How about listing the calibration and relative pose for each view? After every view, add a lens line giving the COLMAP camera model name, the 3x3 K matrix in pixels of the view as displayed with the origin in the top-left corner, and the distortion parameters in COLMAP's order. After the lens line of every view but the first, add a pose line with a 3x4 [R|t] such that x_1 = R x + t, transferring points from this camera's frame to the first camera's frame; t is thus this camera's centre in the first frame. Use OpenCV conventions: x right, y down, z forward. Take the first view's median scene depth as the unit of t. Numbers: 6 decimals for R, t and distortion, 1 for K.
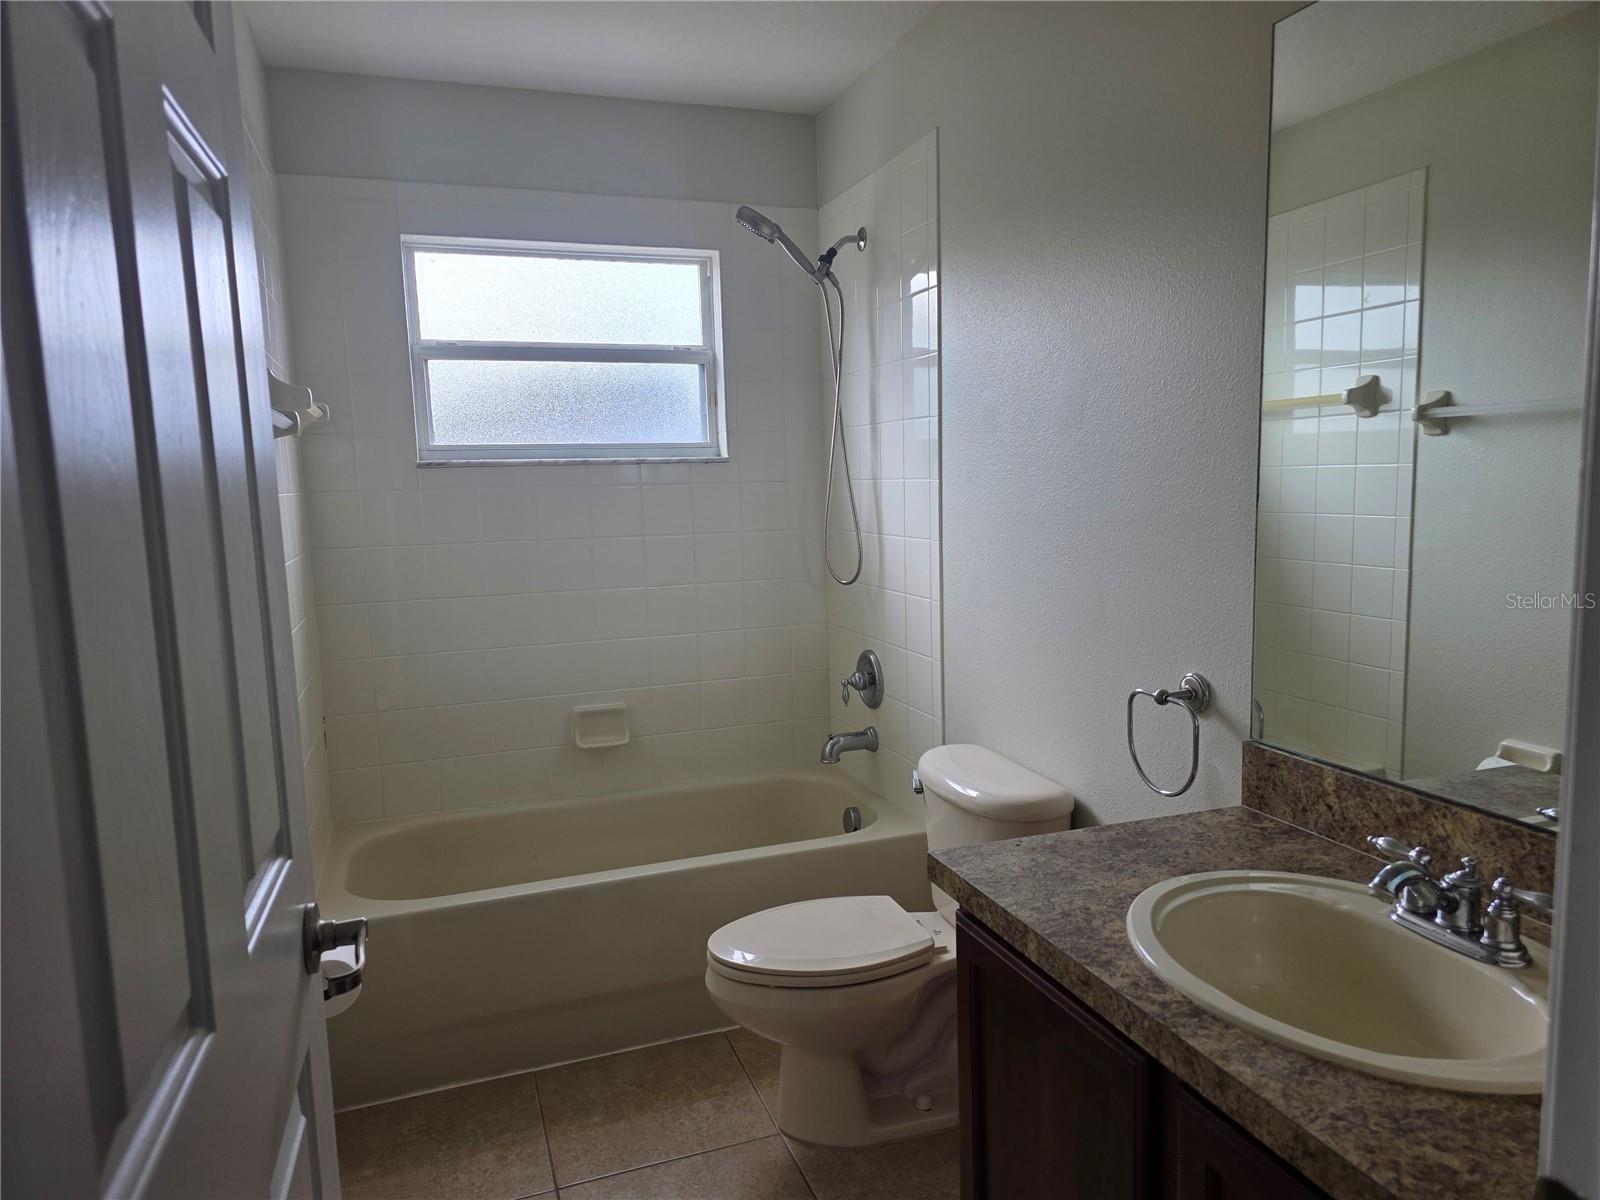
lens RADIAL K [[1069.8, 0, 801.2], [0, 1069.8, 600.4], [0, 0, 1]] dist [0.031529, -0.009031]
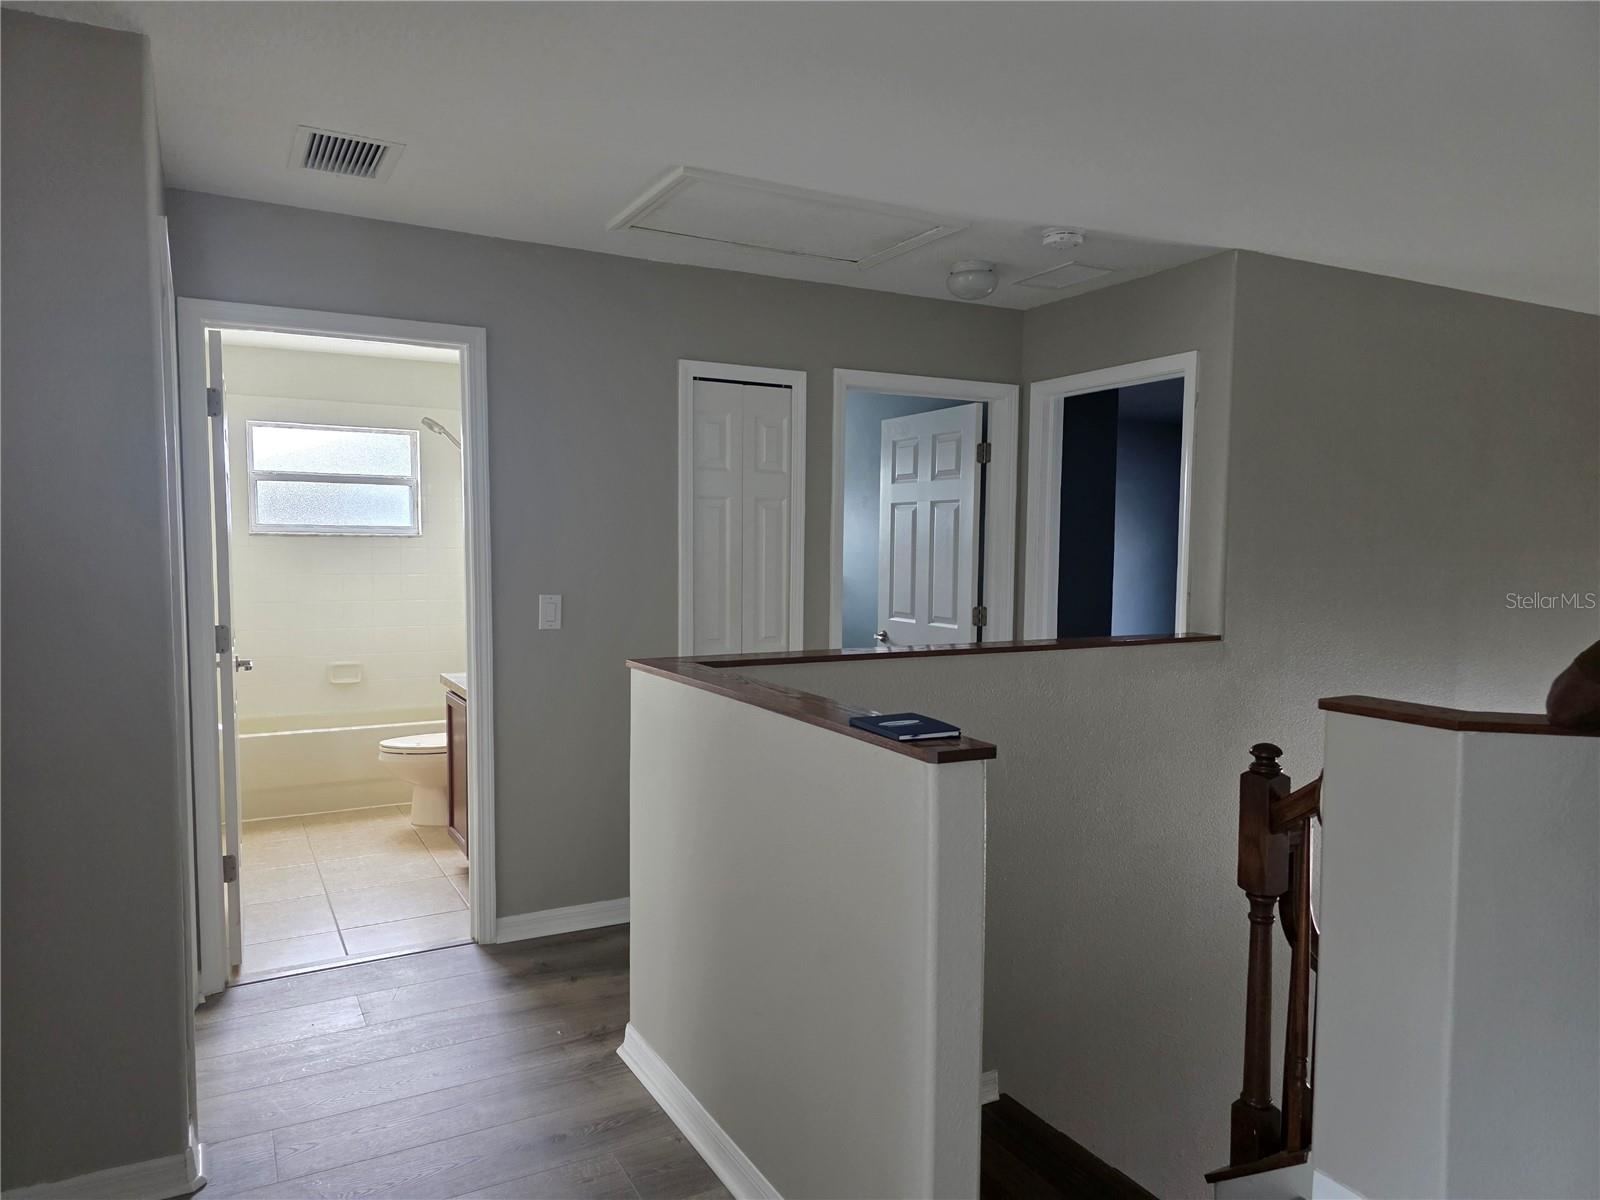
lens RADIAL K [[1069.8, 0, 799.3], [0, 1069.8, 607.1], [0, 0, 1]] dist [0.031529, -0.009031]
pose [[0.985855, 0.024973, 0.165732, 0.292034], [-0.015402, 0.998152, -0.058787, 0.101858], [-0.166894, 0.055403, 0.984417, -1.038403]]
